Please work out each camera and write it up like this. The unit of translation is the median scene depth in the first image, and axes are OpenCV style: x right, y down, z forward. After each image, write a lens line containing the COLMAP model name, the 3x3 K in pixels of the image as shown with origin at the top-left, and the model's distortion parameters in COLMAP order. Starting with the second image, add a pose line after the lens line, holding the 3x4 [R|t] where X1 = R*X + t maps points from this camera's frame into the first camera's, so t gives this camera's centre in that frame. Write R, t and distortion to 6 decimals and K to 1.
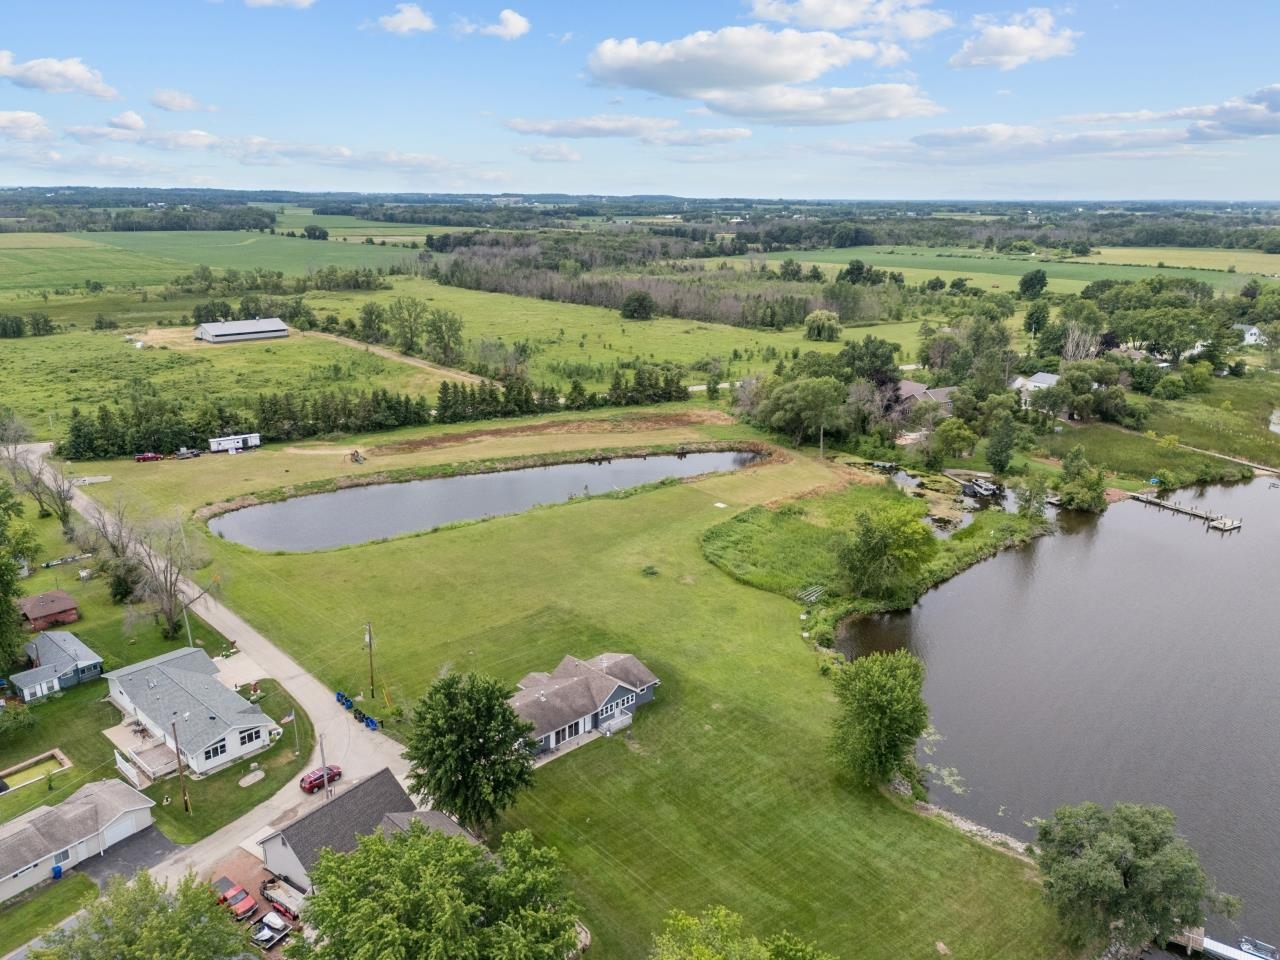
lens RADIAL K [[956.8, 0, 640.0], [0, 956.8, 480.0], [0, 0, 1]] dist [0.066961, -0.054264]
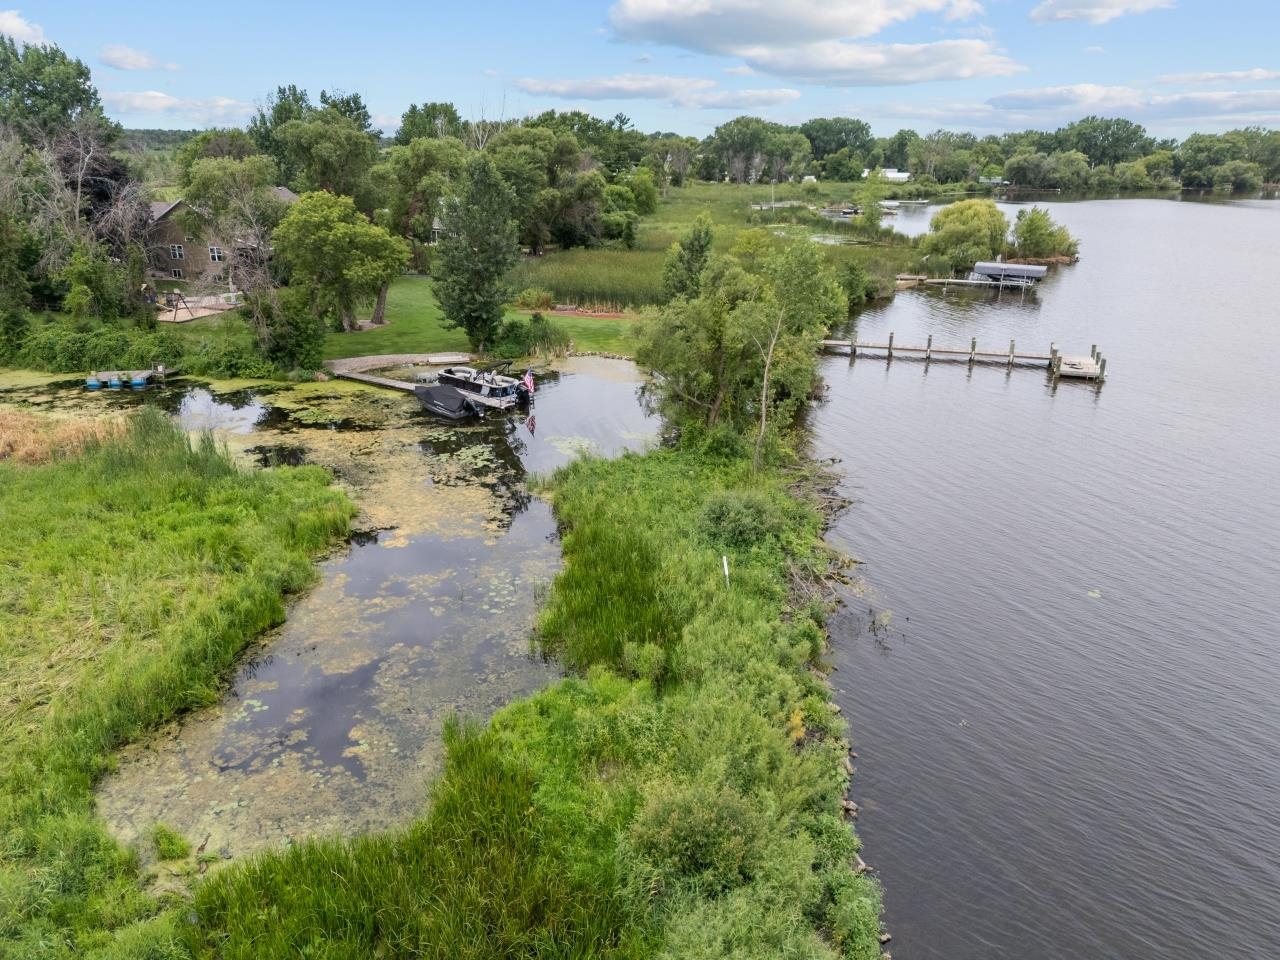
lens RADIAL K [[956.8, 0, 640.0], [0, 956.8, 480.0], [0, 0, 1]] dist [0.066961, -0.054264]
pose [[0.759937, -0.222381, 0.610772, 0.192412], [0.187506, 0.974709, 0.121591, 0.008120], [-0.622364, 0.022122, 0.782415, 0.695673]]
